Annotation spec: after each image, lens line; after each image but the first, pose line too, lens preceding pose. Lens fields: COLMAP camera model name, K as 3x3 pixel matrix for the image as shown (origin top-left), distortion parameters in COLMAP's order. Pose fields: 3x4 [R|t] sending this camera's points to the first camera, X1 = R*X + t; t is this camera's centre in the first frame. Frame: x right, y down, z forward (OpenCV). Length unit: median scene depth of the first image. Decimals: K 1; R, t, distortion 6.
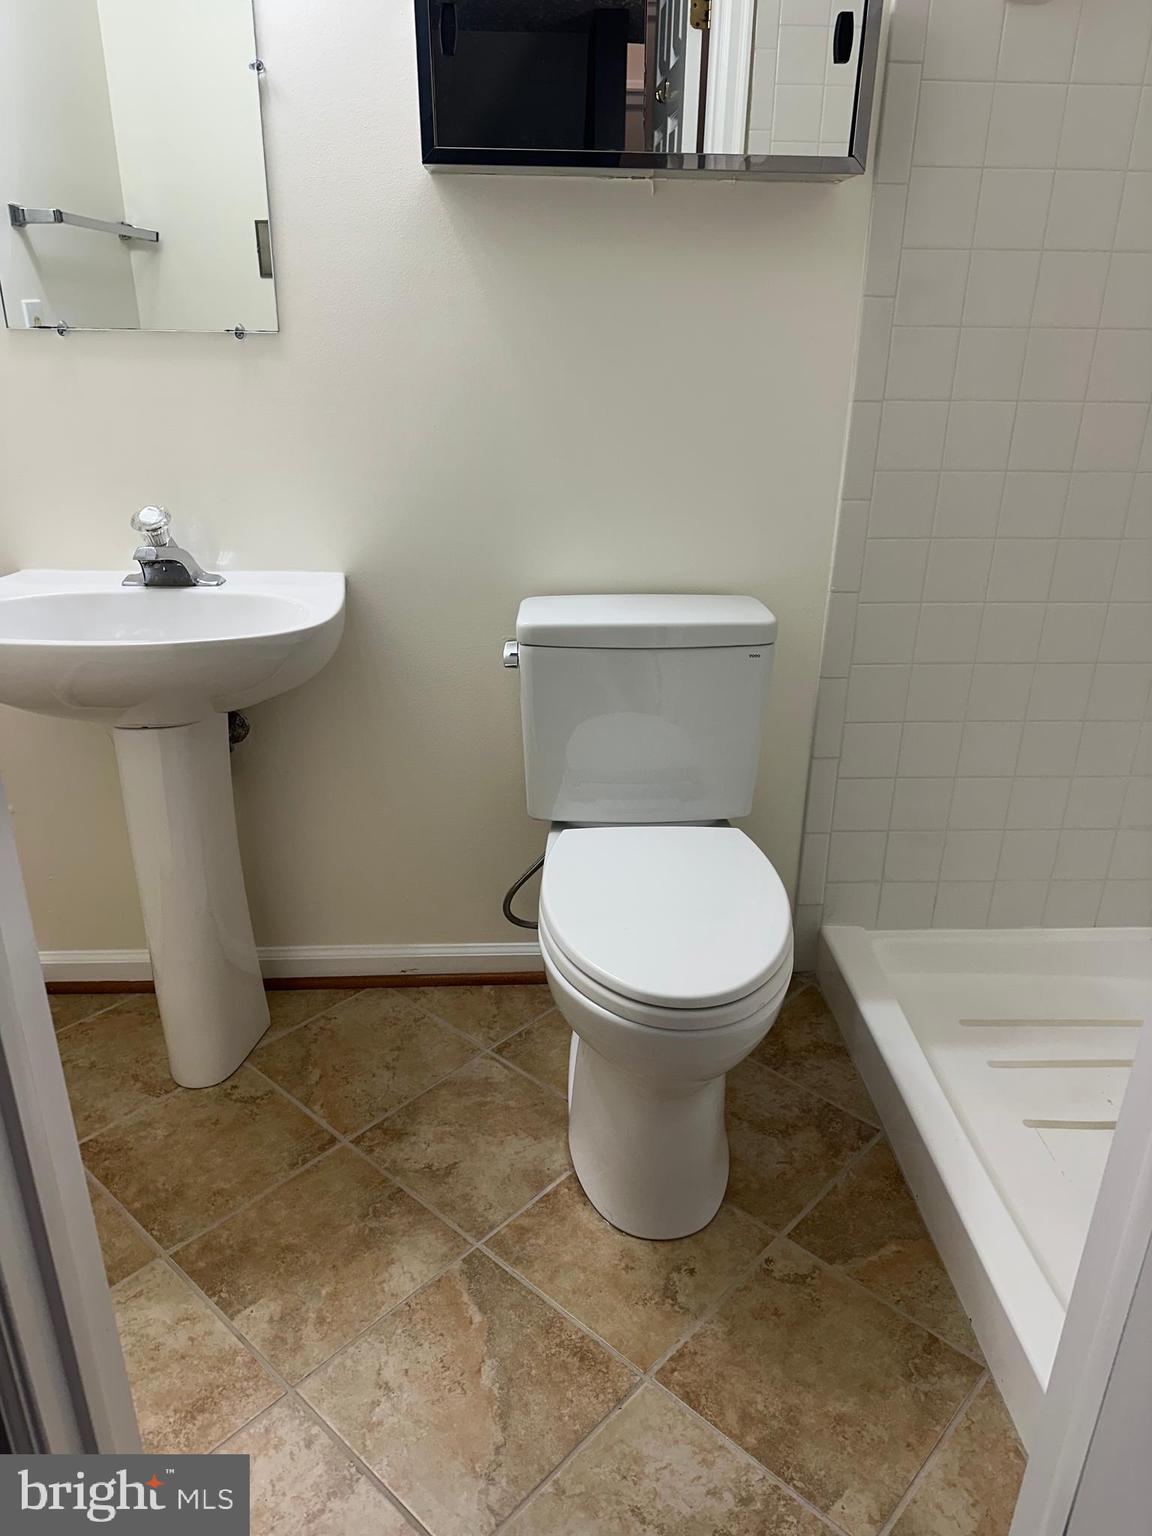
lens RADIAL K [[1081.5, 0, 578.2], [0, 1081.5, 800.5], [0, 0, 1]] dist [0.057163, -0.083433]
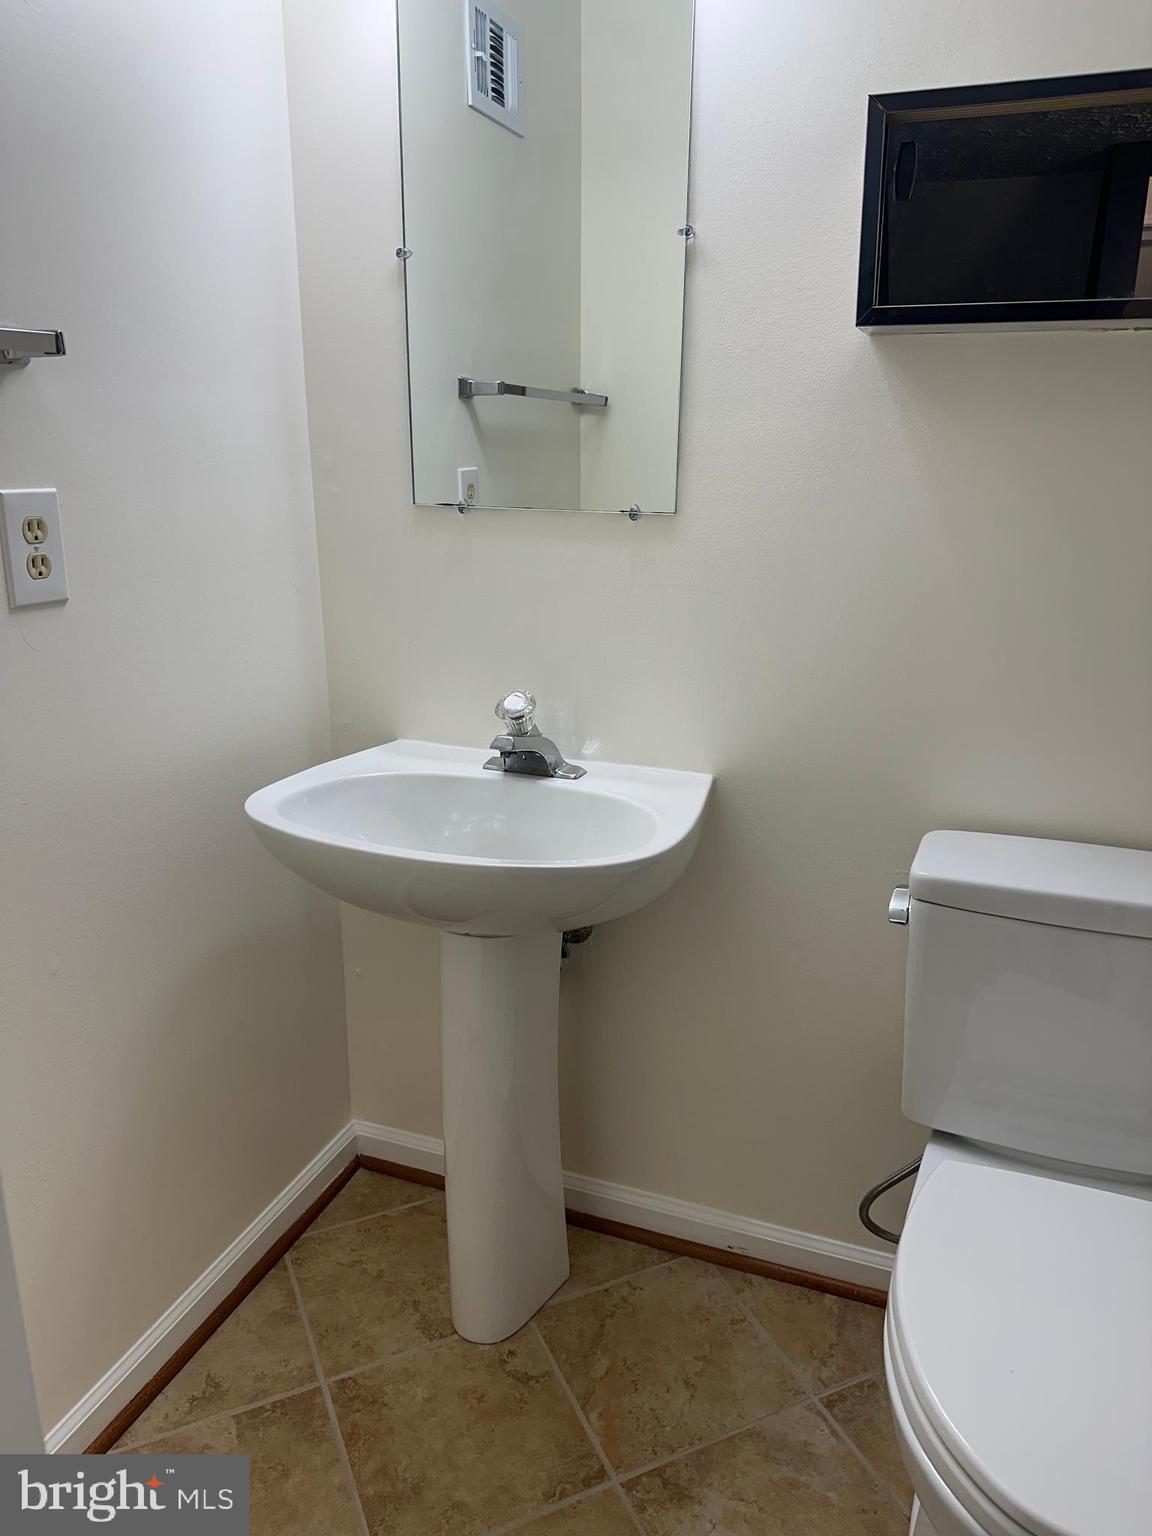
lens RADIAL K [[1081.5, 0, 588.4], [0, 1081.5, 775.8], [0, 0, 1]] dist [0.057163, -0.083433]
pose [[0.921820, 0.104101, -0.373377, 0.012485], [-0.150688, 0.983736, -0.097753, -0.111215], [0.357128, 0.146374, 0.922515, 0.173199]]
